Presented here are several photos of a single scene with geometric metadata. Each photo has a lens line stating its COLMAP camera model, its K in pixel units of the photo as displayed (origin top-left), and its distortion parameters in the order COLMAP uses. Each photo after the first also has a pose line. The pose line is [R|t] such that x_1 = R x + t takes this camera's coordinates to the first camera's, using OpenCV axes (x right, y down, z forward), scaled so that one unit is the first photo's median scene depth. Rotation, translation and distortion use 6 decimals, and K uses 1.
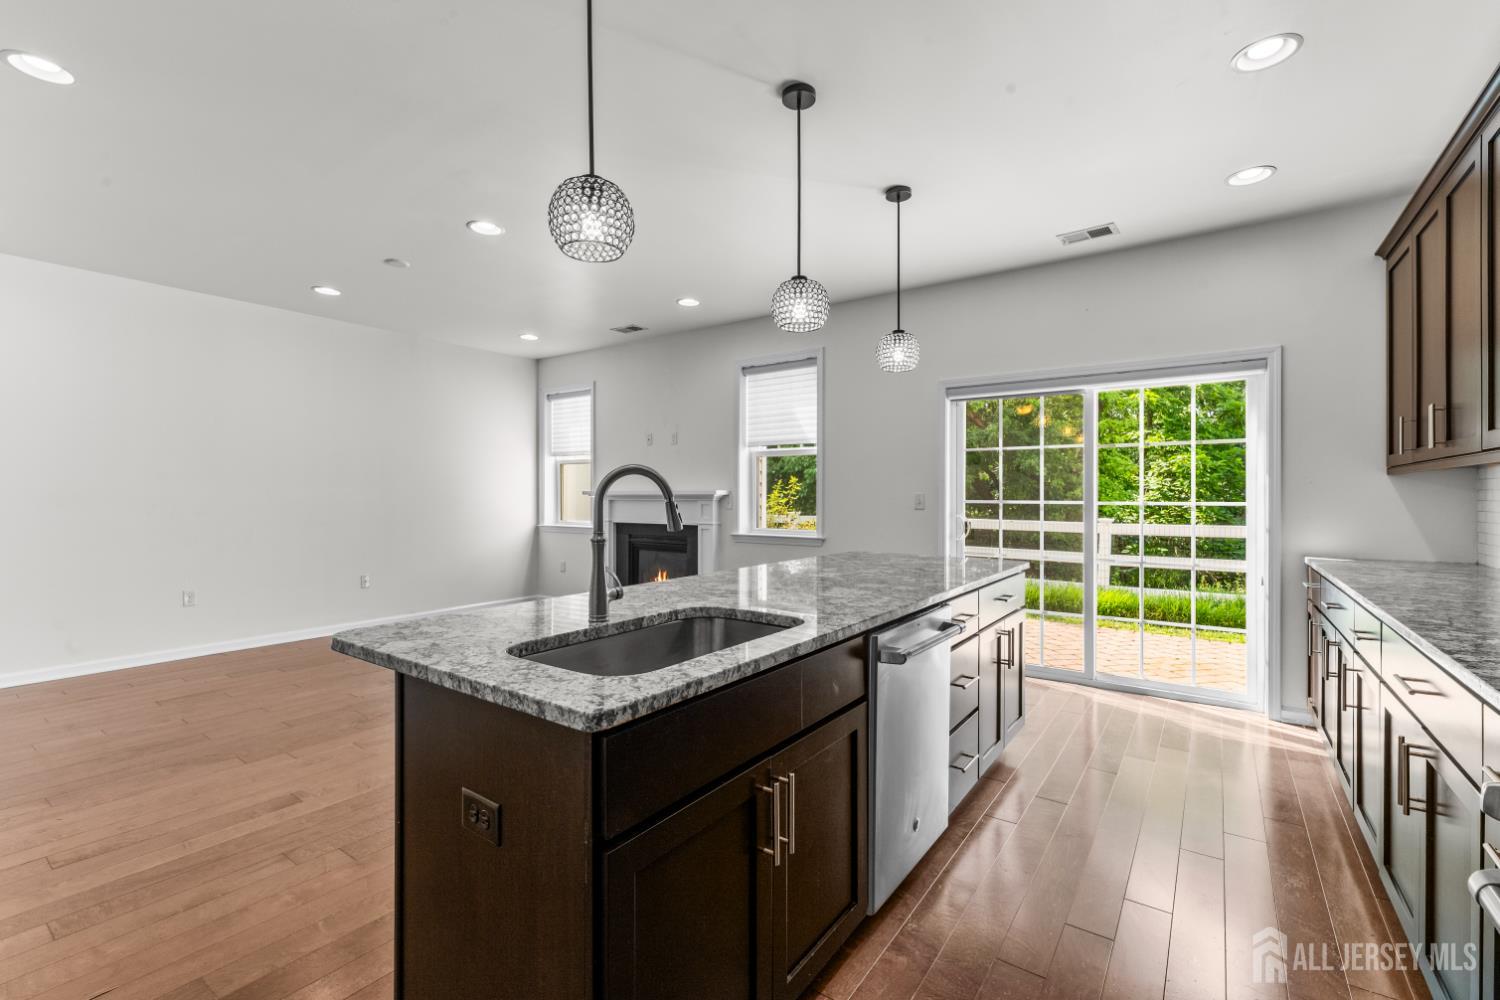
lens RADIAL K [[660.0, 0, 753.5], [0, 660.0, 497.9], [0, 0, 1]] dist [0.003867, -0.000354]
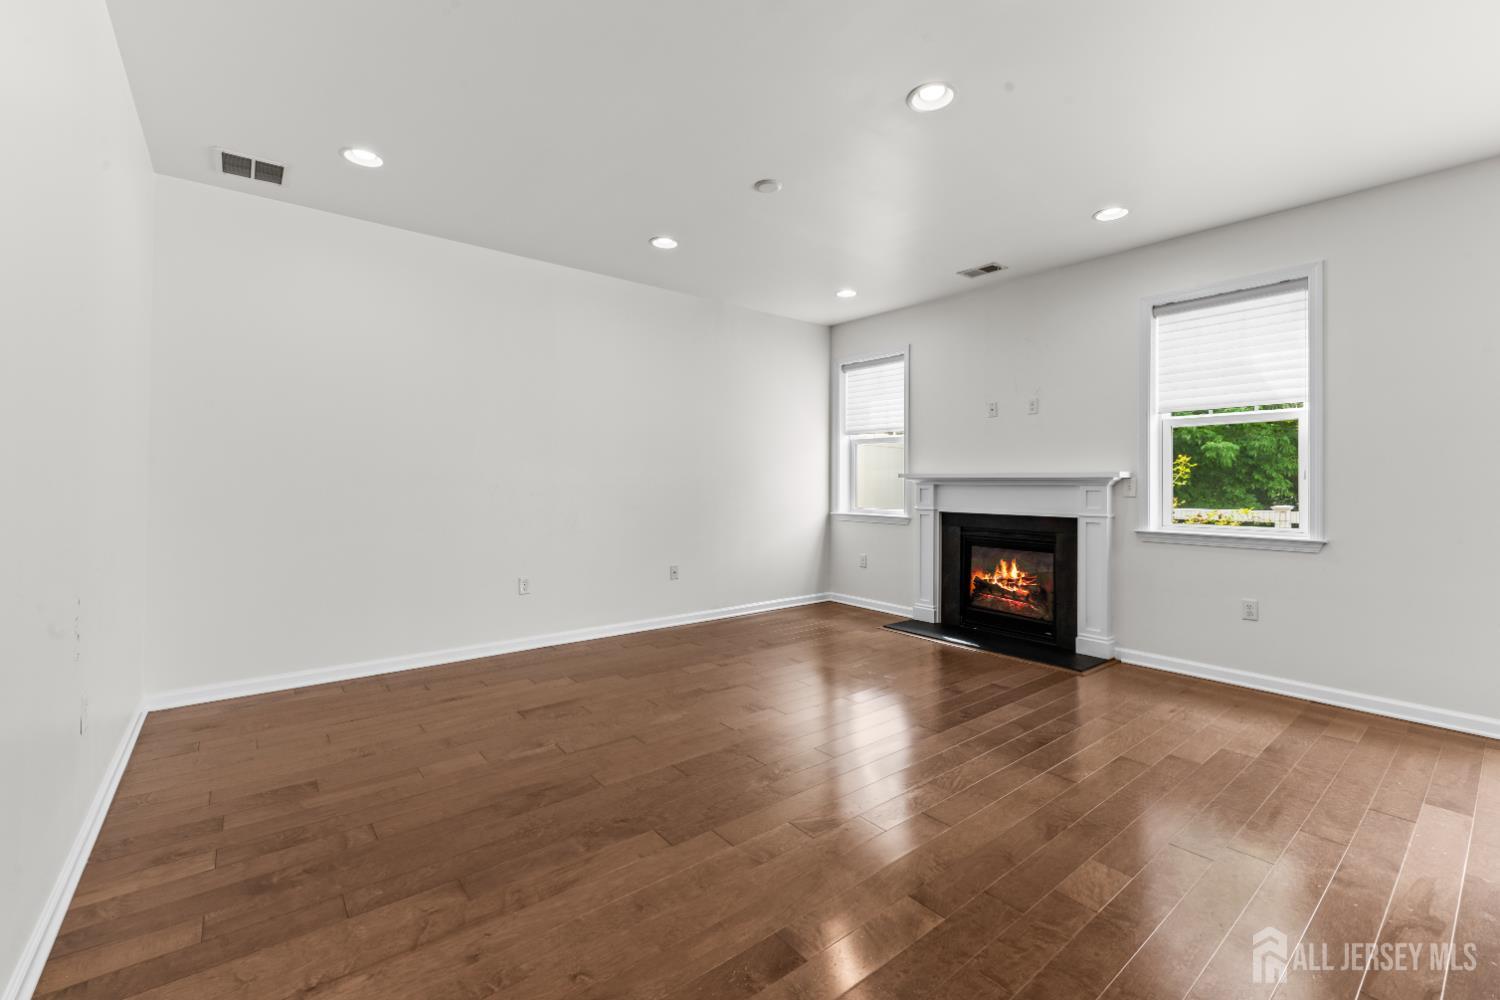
lens RADIAL K [[621.4, 0, 727.6], [0, 621.4, 482.6], [0, 0, 1]] dist [0.006316, -0.001092]
pose [[0.960635, 0.004294, -0.277780, -0.277876], [-0.005600, 0.999977, -0.003909, 0.005712], [0.277757, 0.005311, 0.960637, 0.194639]]
